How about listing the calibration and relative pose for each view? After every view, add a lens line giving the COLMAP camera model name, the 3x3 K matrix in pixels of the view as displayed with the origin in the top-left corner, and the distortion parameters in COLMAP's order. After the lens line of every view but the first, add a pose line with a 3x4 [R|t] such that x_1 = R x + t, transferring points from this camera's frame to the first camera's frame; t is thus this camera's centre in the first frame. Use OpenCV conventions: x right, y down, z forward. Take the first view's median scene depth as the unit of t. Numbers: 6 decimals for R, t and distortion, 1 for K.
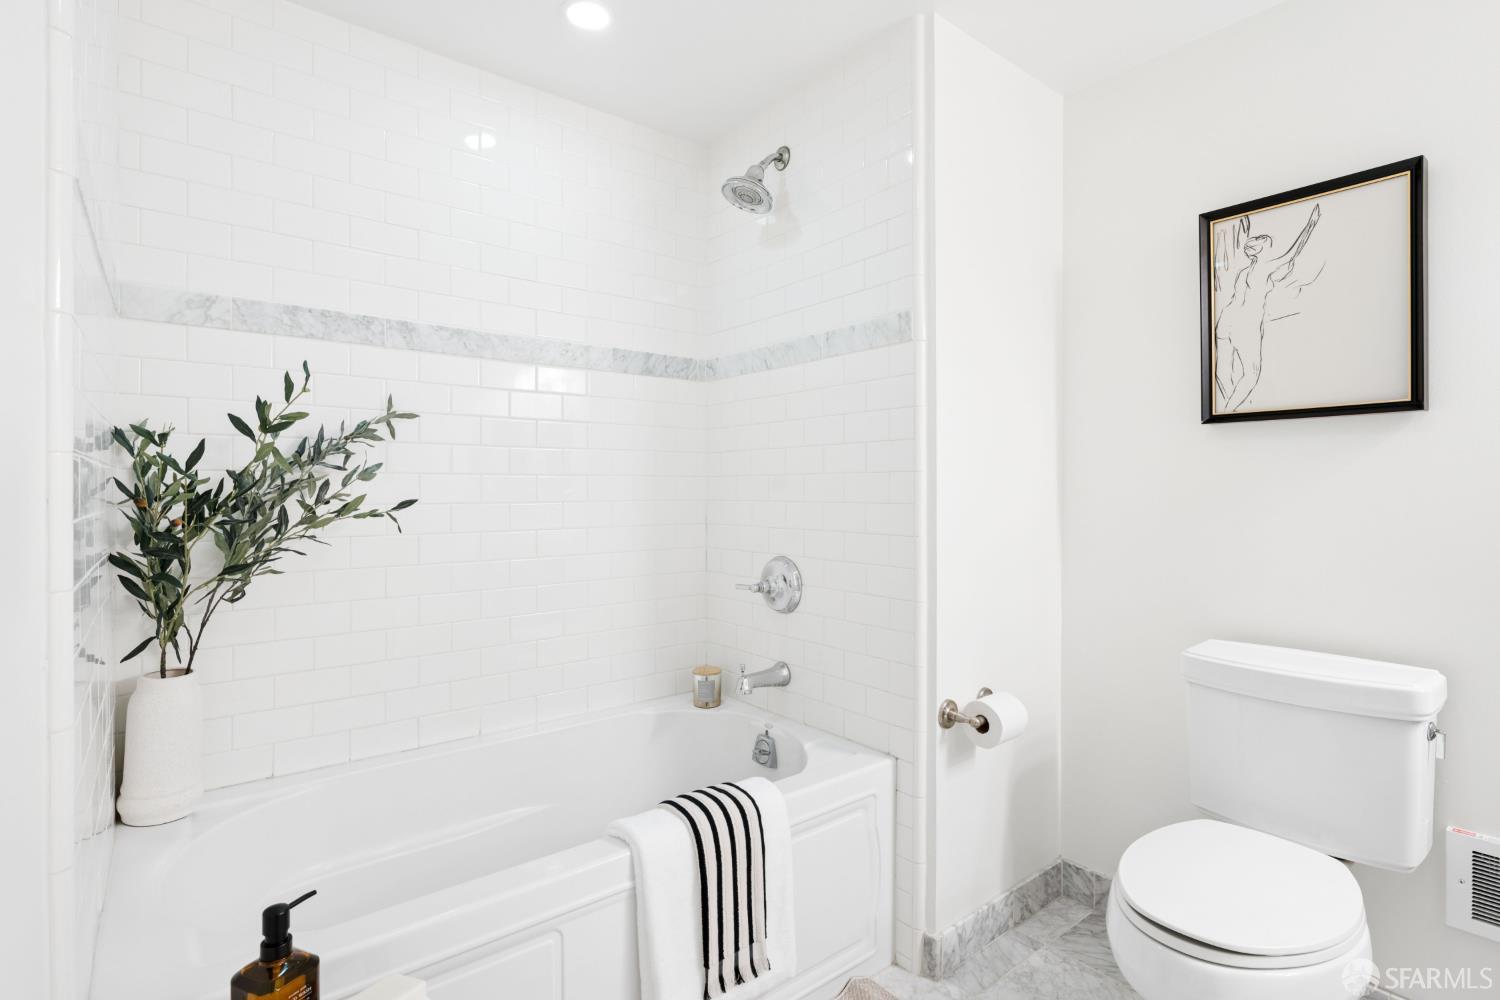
lens RADIAL K [[725.3, 0, 752.3], [0, 725.3, 495.4], [0, 0, 1]] dist [0.006579, -0.001674]
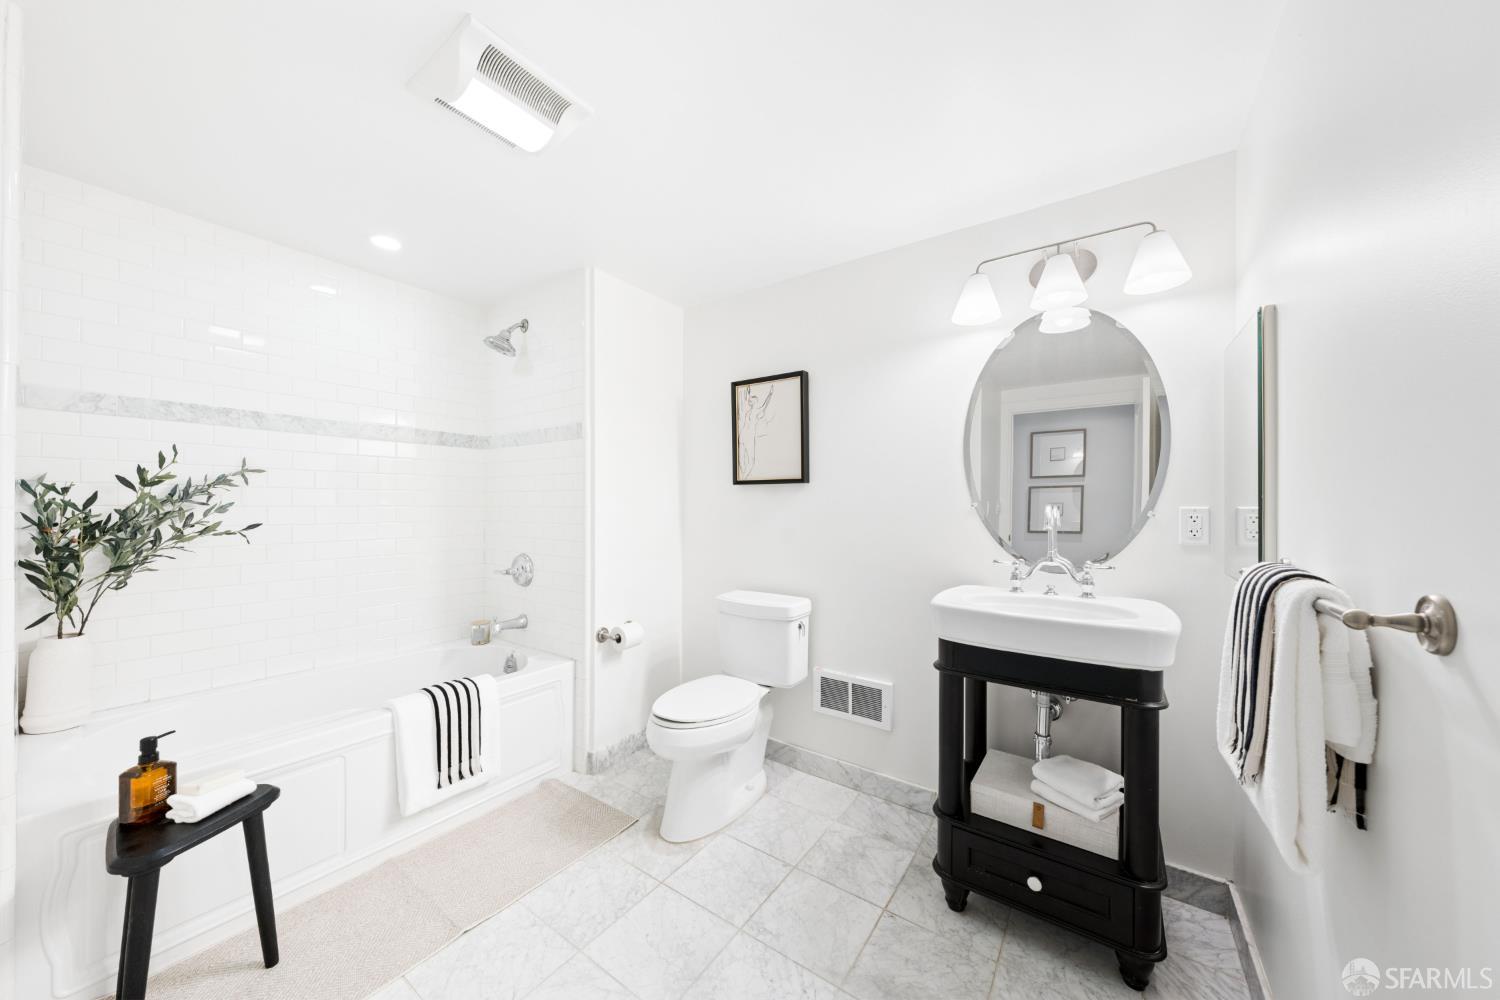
lens RADIAL K [[512.0, 0, 746.8], [0, 512.0, 507.3], [0, 0, 1]] dist [-0.001915, 0.000783]
pose [[0.962192, 0.004638, 0.272333, 0.278998], [-0.003623, 0.999984, -0.004232, -0.030428], [-0.272348, 0.003085, 0.962194, -0.412400]]
